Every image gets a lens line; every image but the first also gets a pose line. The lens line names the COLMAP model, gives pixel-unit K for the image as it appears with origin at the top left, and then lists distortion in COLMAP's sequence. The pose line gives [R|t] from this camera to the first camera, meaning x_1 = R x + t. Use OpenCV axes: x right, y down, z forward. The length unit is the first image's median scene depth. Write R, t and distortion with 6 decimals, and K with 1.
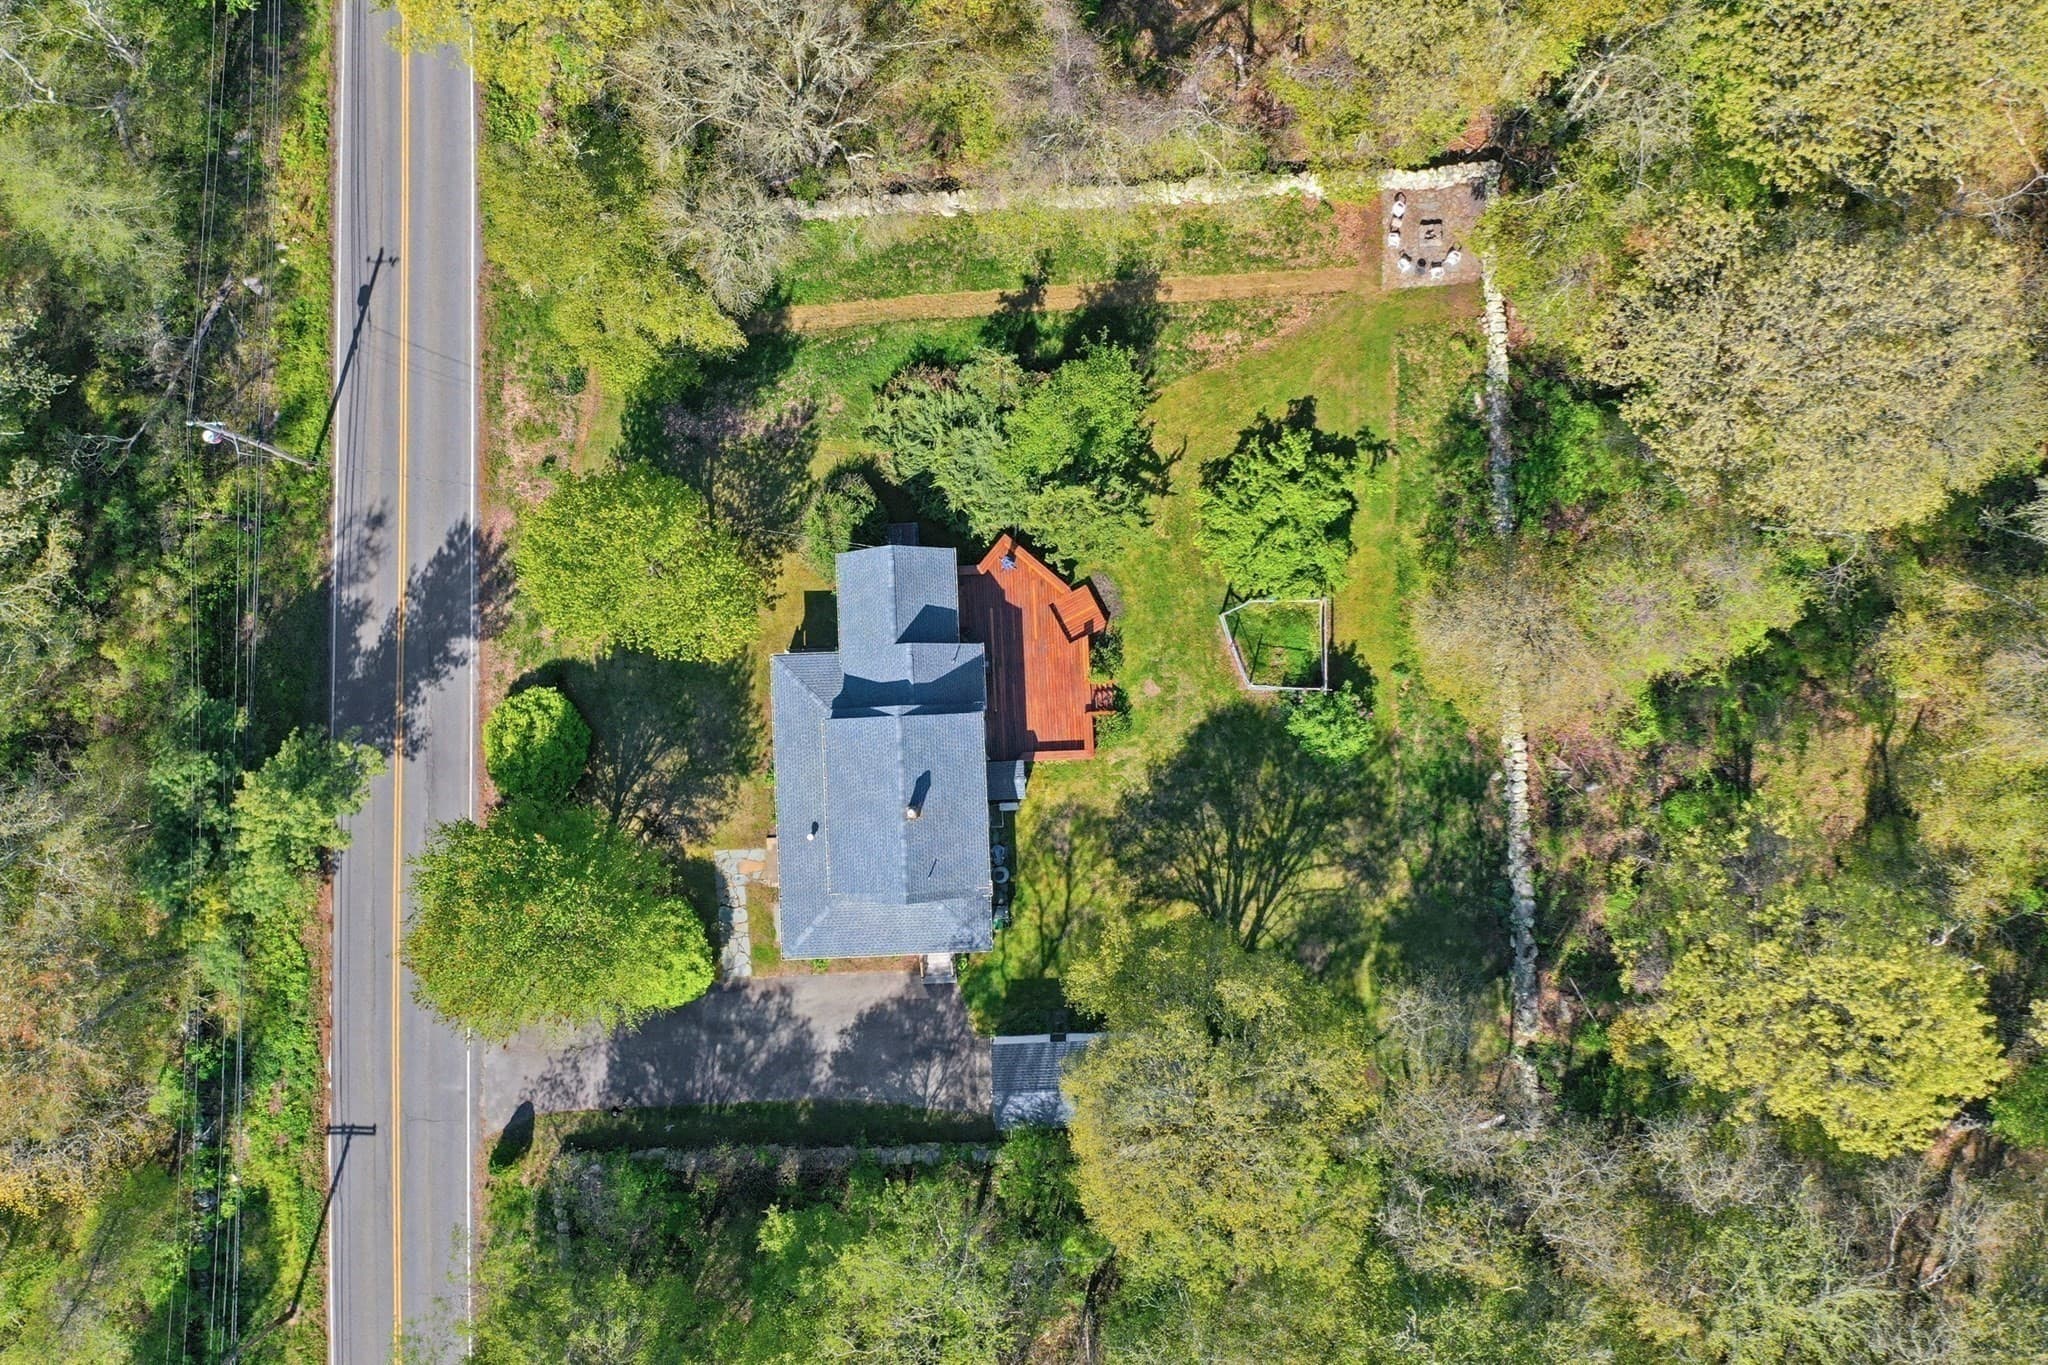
lens RADIAL K [[1630.1, 0, 1042.3], [0, 1630.1, 666.1], [0, 0, 1]] dist [-0.015957, -0.004364]
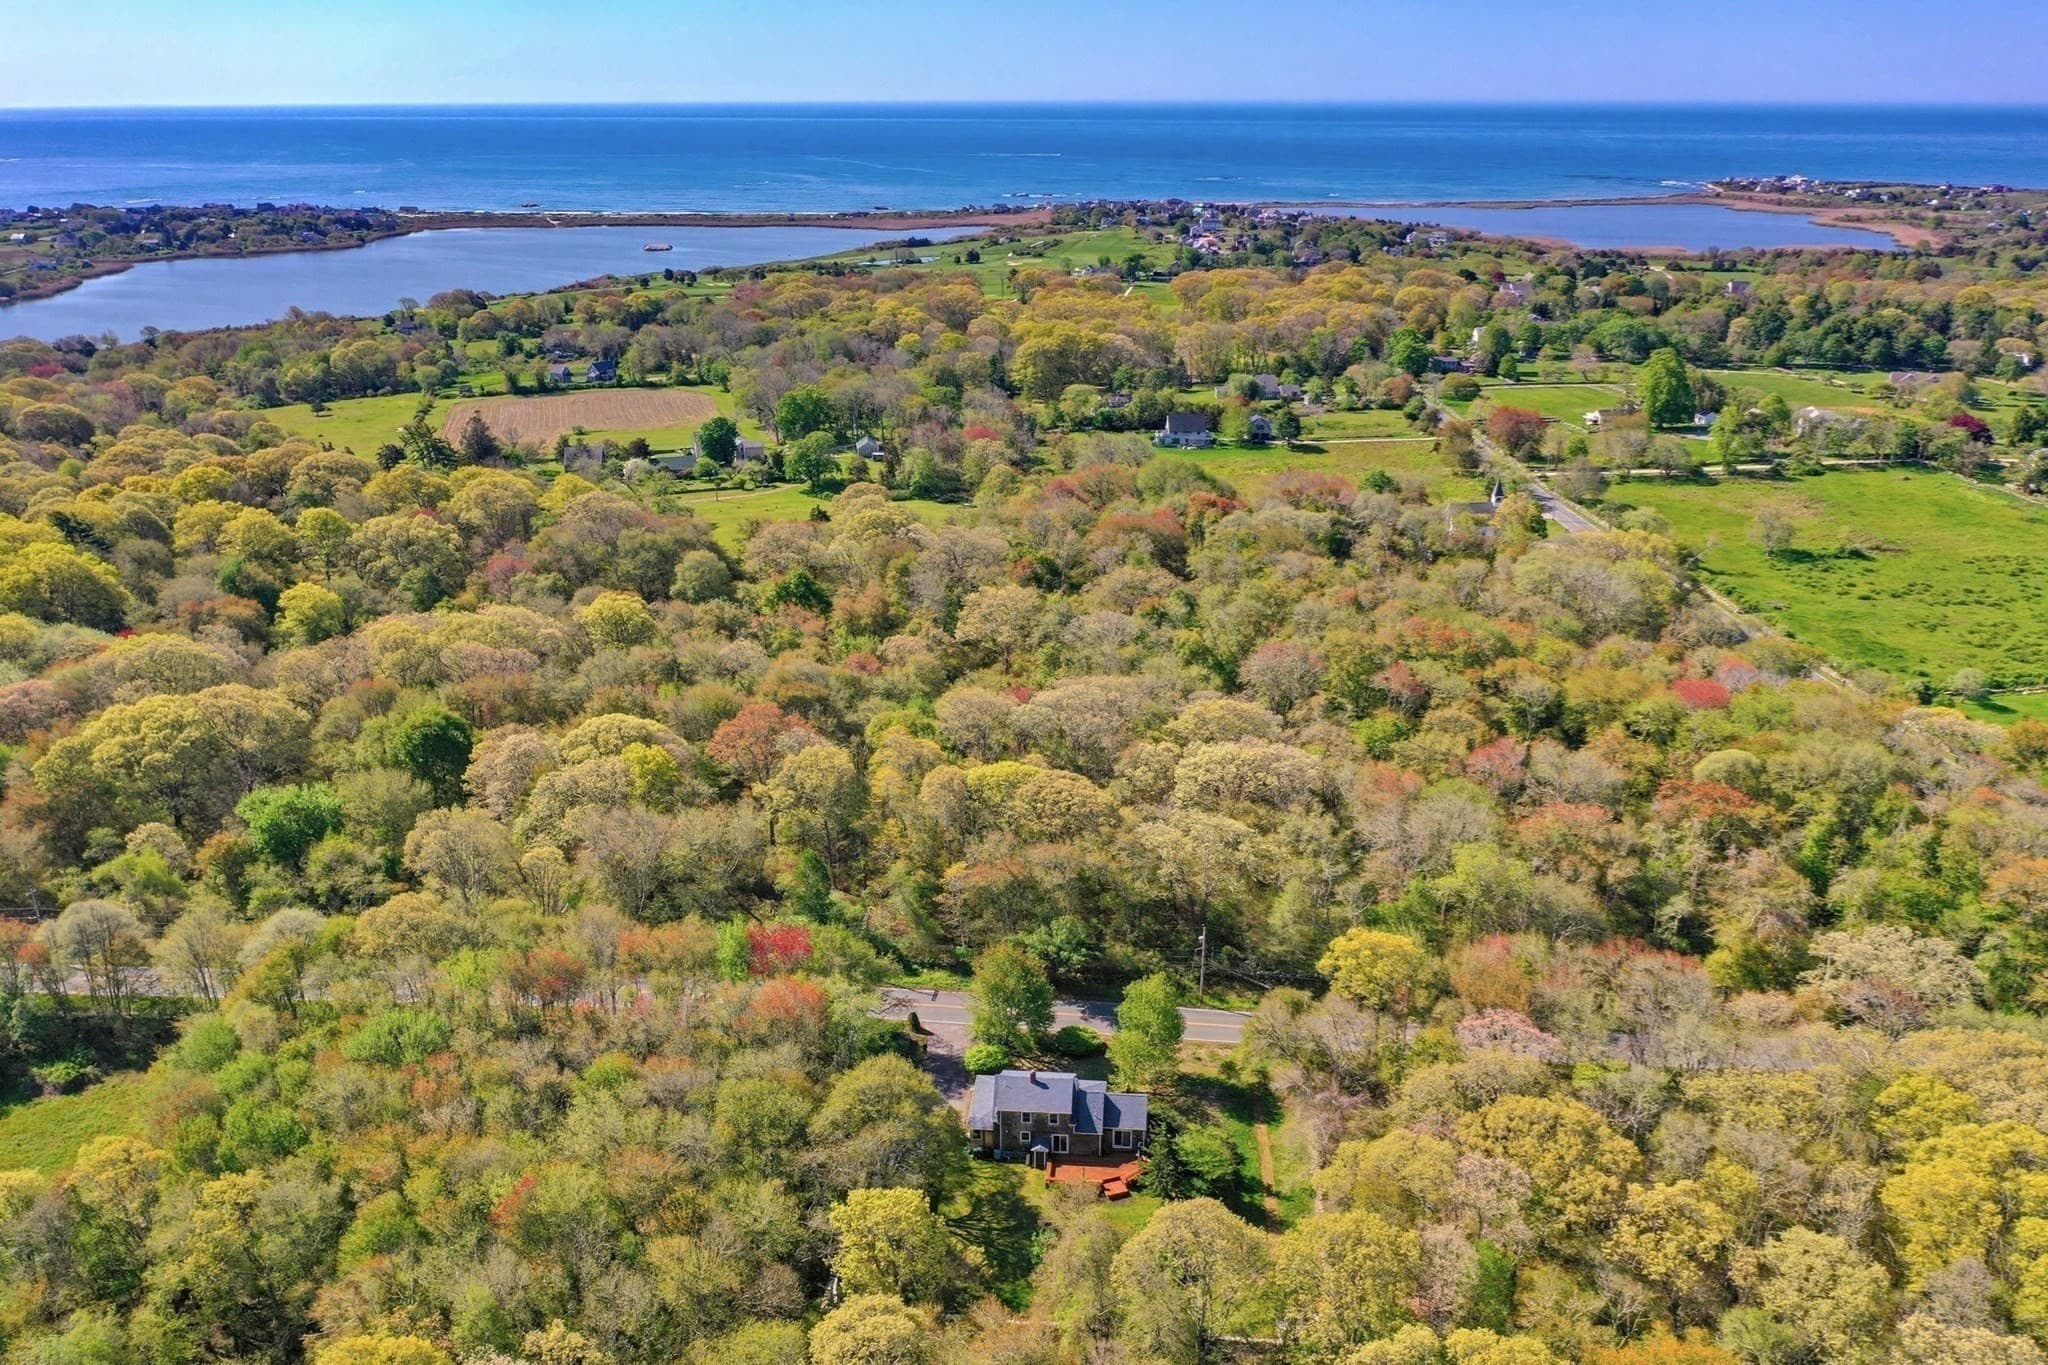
lens RADIAL K [[1630.1, 0, 1016.9], [0, 1630.1, 683.6], [0, 0, 1]] dist [-0.015957, -0.004364]
pose [[-0.139215, 0.353908, -0.924861, 1.744812], [-0.989167, -0.005787, 0.146680, -0.211783], [0.046559, 0.935262, 0.350880, -0.345641]]
